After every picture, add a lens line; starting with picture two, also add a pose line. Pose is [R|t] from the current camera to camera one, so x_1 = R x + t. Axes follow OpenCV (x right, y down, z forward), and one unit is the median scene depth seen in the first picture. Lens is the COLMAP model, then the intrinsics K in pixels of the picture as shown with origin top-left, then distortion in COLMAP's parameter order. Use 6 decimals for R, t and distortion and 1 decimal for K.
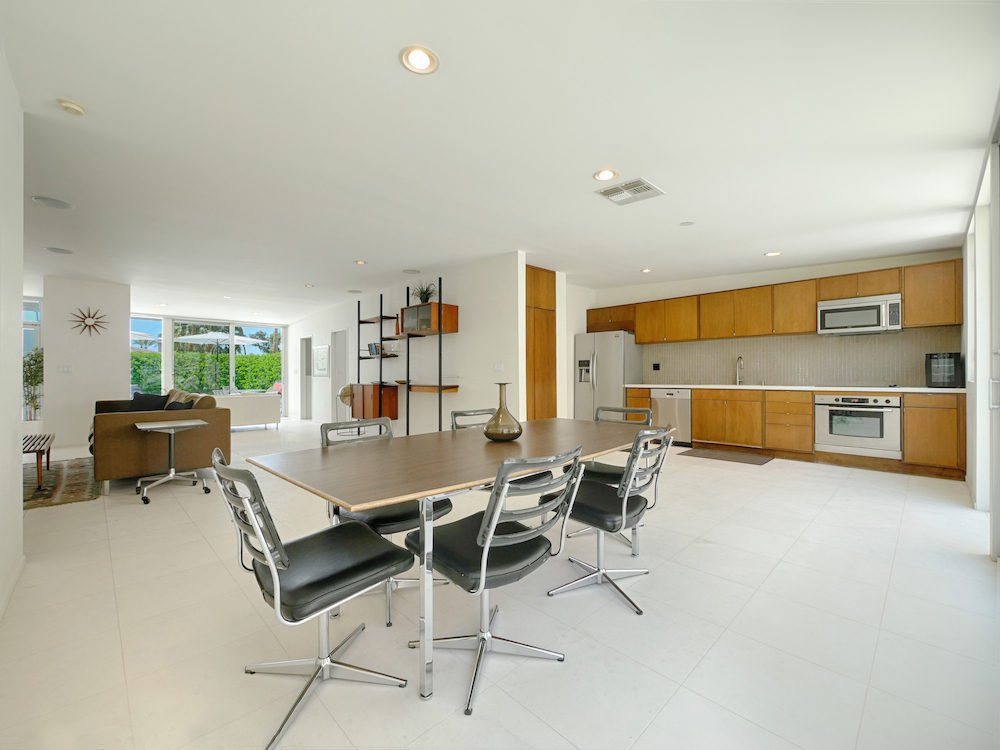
lens RADIAL K [[424.0, 0, 502.3], [0, 424.0, 377.8], [0, 0, 1]] dist [0.002103, 0.000216]
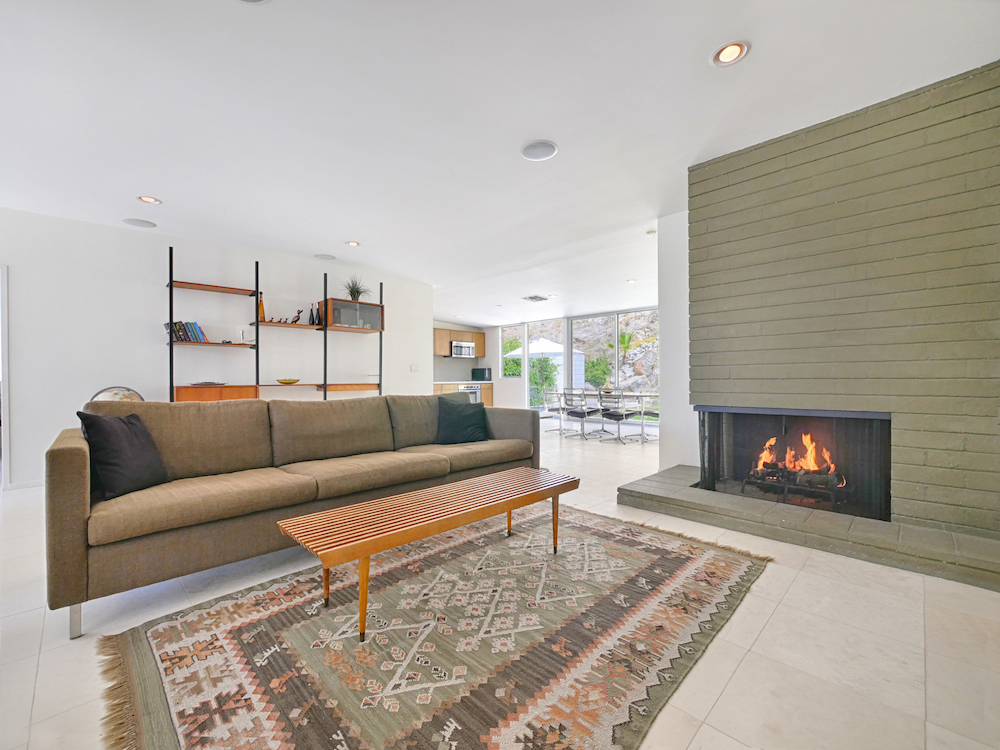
lens RADIAL K [[424.0, 0, 502.3], [0, 424.0, 377.8], [0, 0, 1]] dist [0.002103, 0.000216]
pose [[-0.014076, 0.005250, 0.999887, -1.418208], [0.006872, 0.999963, -0.005154, 0.015008], [-0.999877, 0.006799, -0.014111, 0.820168]]
